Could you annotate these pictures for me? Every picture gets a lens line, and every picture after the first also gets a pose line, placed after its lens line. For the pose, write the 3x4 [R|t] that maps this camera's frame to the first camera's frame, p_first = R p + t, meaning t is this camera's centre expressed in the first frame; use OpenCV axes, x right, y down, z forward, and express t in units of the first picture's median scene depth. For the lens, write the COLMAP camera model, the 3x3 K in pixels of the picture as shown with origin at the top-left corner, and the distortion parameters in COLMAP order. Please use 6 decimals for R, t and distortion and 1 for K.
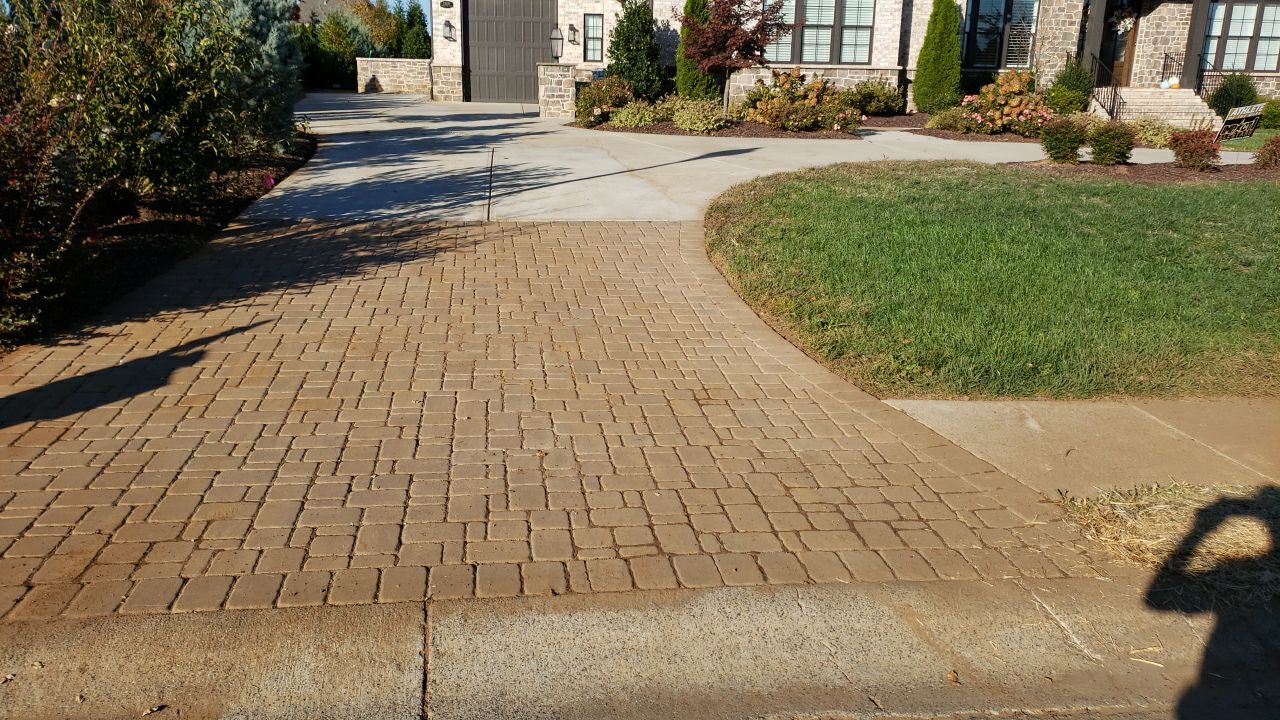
lens RADIAL K [[980.4, 0, 640.0], [0, 980.4, 360.0], [0, 0, 1]] dist [0.001676, 0.000731]
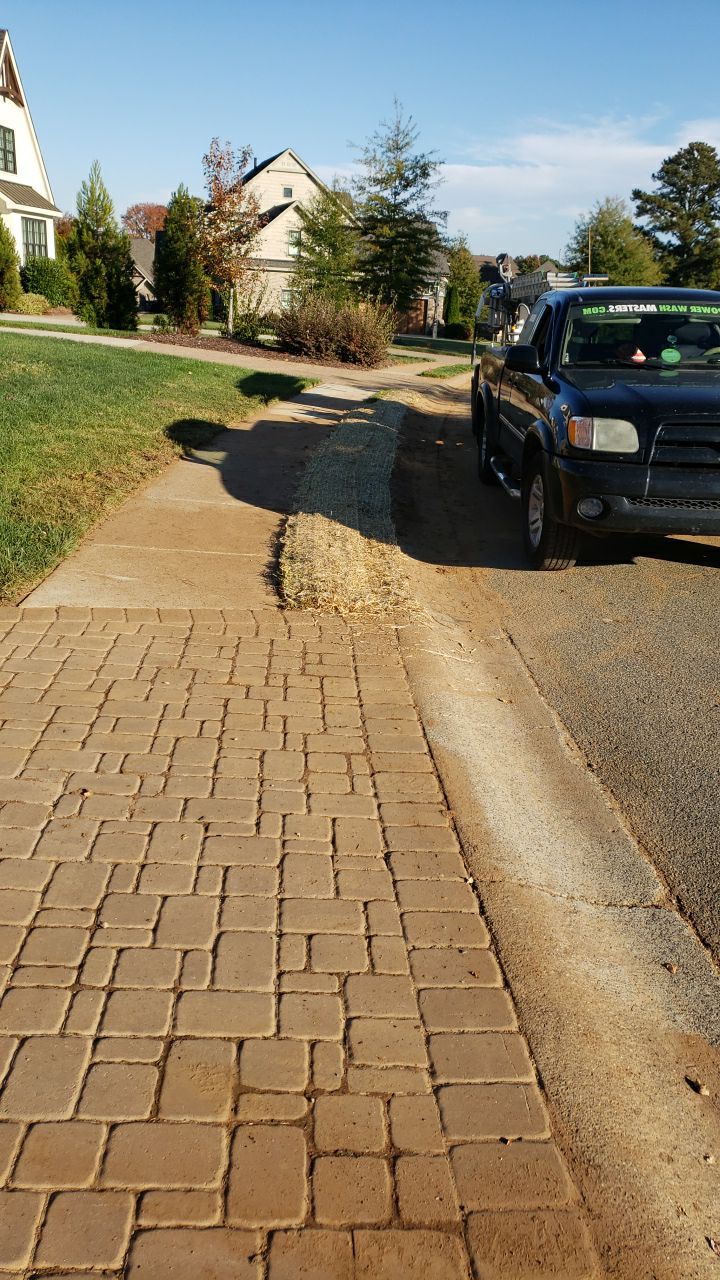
lens RADIAL K [[980.4, 0, 360.0], [0, 980.4, 640.0], [0, 0, 1]] dist [0.001676, 0.000731]
pose [[0.094384, -0.356541, 0.929500, -0.866549], [0.218458, 0.918329, 0.330073, -0.244225], [-0.971271, 0.171903, 0.164565, 0.803831]]
